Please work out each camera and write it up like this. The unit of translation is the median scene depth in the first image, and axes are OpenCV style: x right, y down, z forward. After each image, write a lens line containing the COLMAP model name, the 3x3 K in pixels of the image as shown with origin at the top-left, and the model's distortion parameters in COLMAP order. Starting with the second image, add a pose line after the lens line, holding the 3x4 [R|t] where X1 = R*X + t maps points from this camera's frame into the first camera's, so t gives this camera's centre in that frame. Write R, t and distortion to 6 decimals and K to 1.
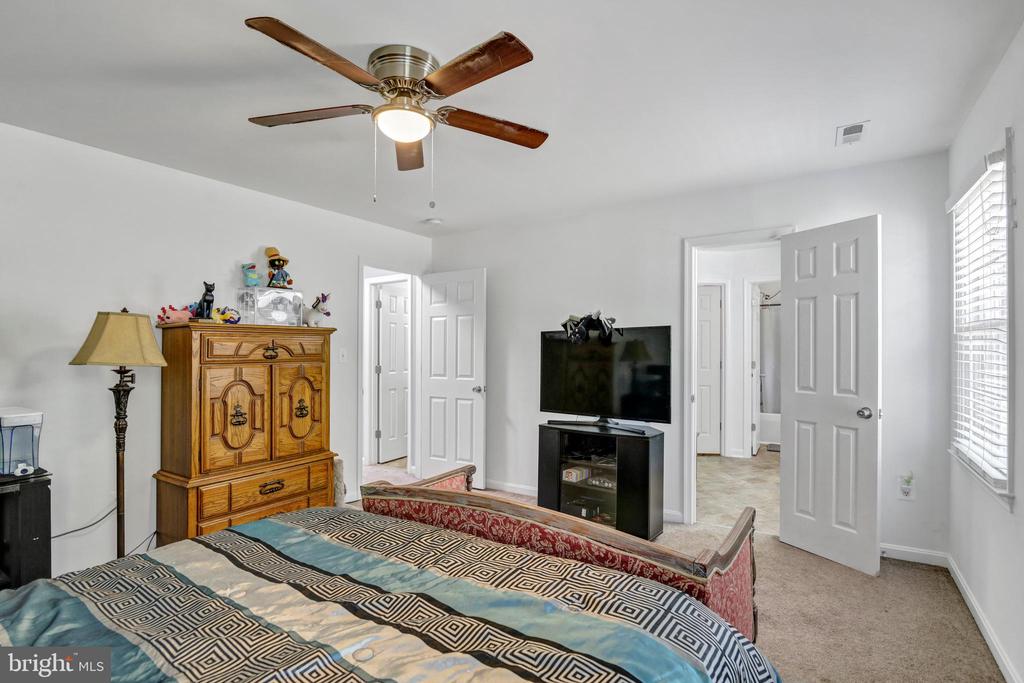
lens RADIAL K [[490.3, 0, 511.4], [0, 490.3, 346.6], [0, 0, 1]] dist [-0.005001, -0.000305]
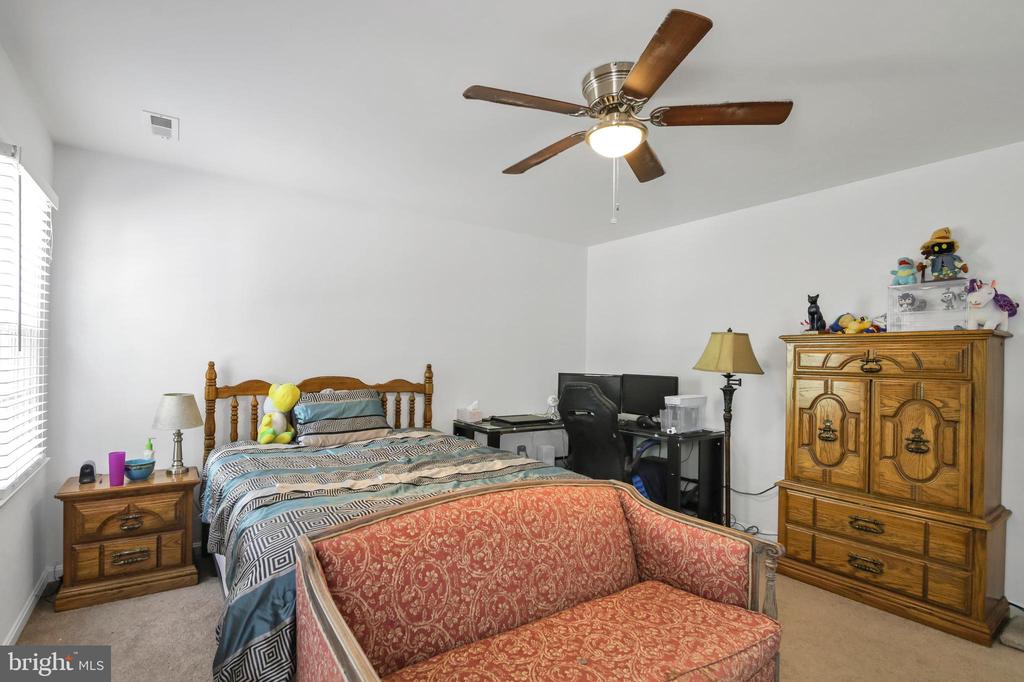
lens RADIAL K [[490.3, 0, 509.6], [0, 490.3, 349.8], [0, 0, 1]] dist [-0.005001, -0.000305]
pose [[-0.349105, -0.017526, -0.936920, 0.522166], [-0.007452, 0.999845, -0.015927, 0.003799], [0.937054, 0.001422, -0.349182, 0.722979]]
